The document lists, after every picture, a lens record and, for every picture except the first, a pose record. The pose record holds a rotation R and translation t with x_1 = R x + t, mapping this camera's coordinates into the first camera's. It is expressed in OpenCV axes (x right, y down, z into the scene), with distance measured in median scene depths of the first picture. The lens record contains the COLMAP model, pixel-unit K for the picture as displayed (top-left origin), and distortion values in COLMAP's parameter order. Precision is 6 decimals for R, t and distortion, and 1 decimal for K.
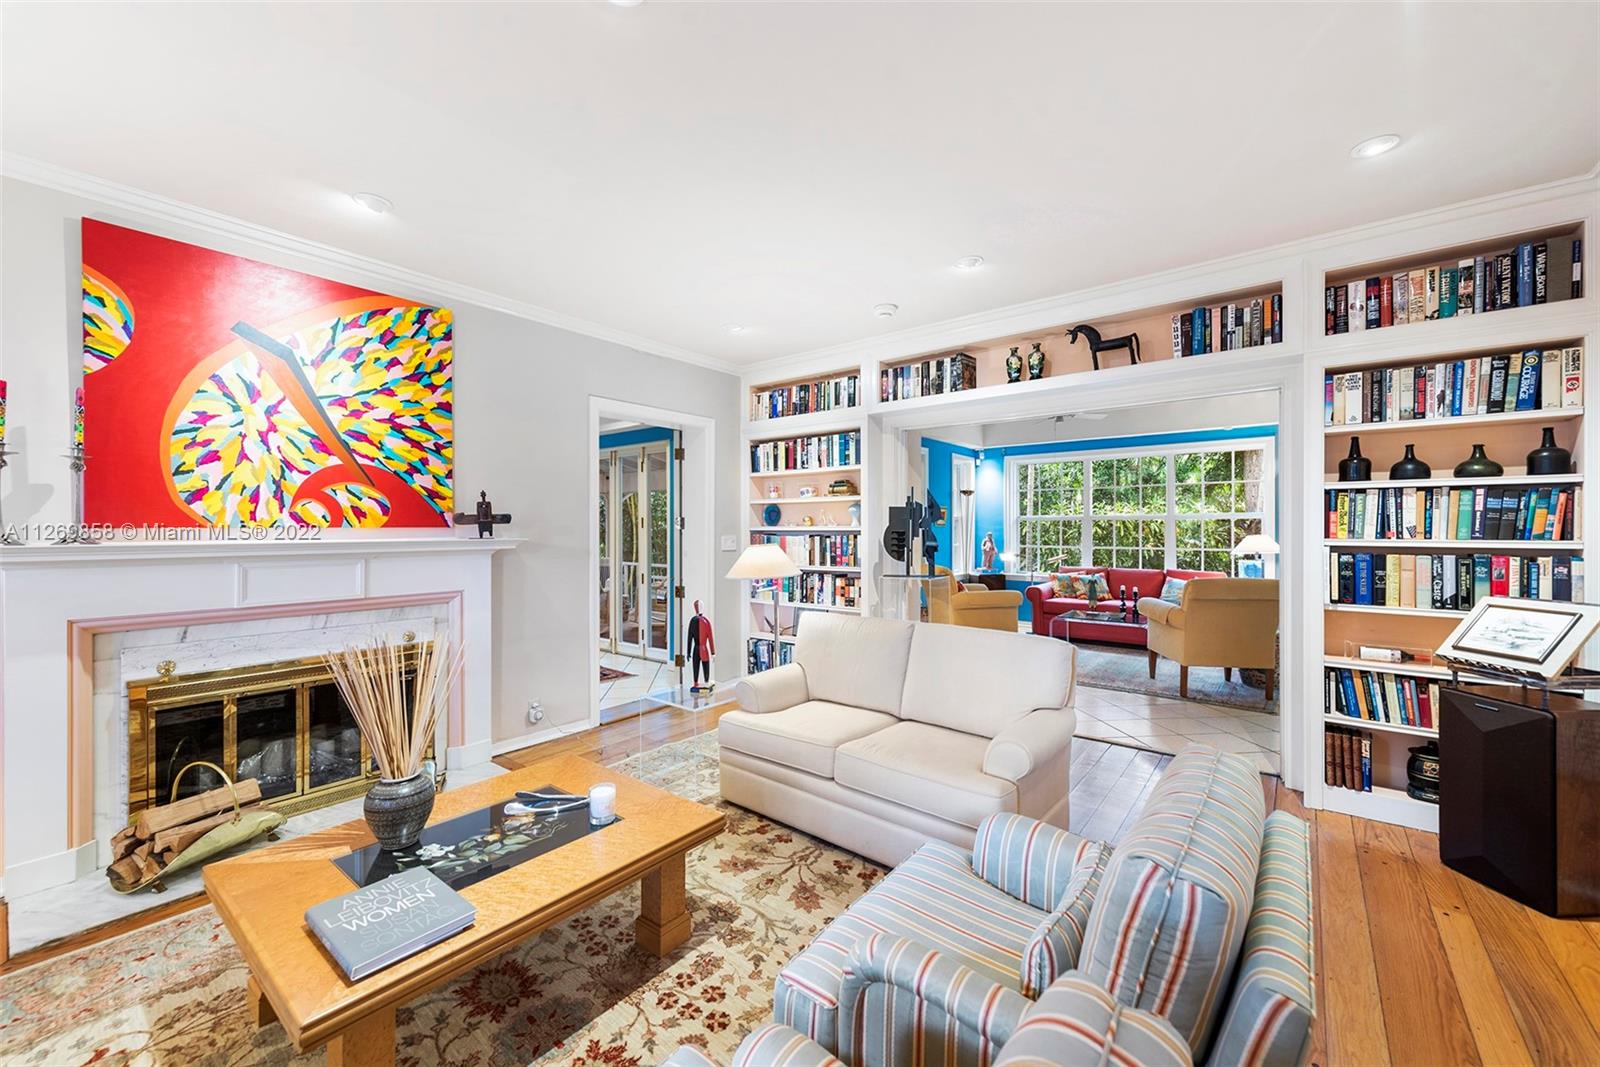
lens RADIAL K [[625.6, 0, 802.4], [0, 625.6, 529.1], [0, 0, 1]] dist [0.013564, -0.002774]
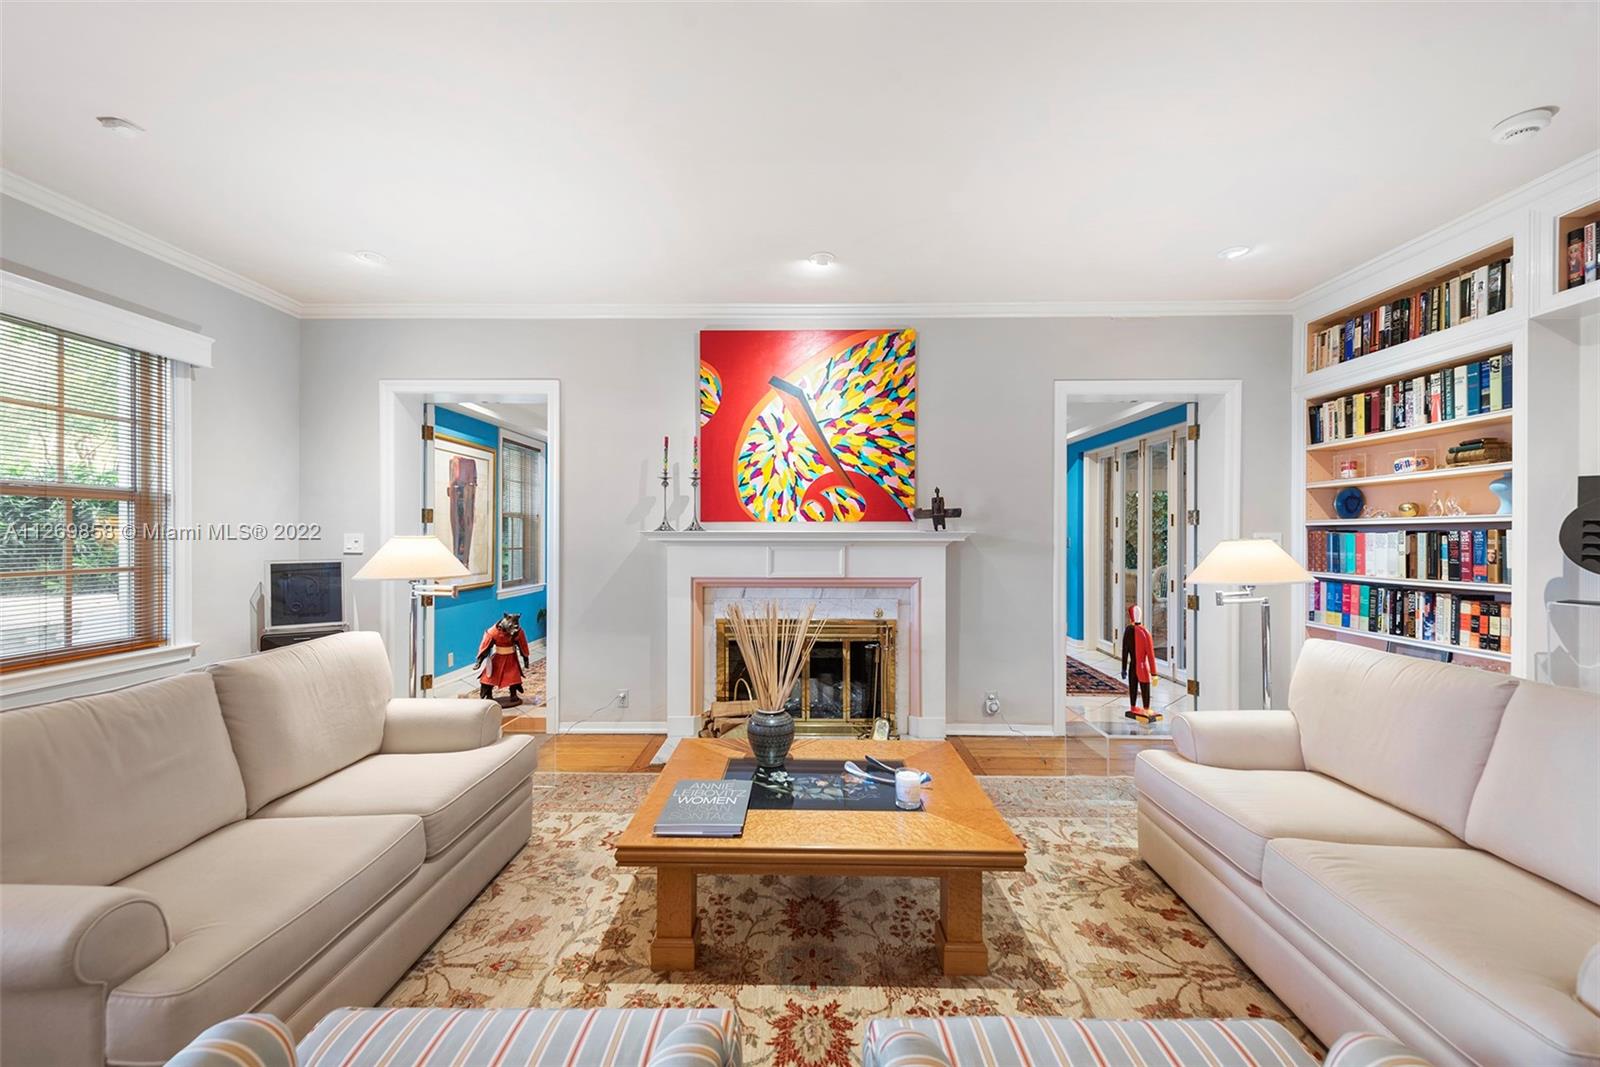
lens RADIAL K [[625.6, 0, 794.9], [0, 625.6, 535.3], [0, 0, 1]] dist [0.013564, -0.002774]
pose [[0.609758, 0.001514, -0.792586, 0.216006], [-0.003039, 0.999995, -0.000427, 0.024781], [0.792582, 0.002669, 0.609759, 0.156316]]
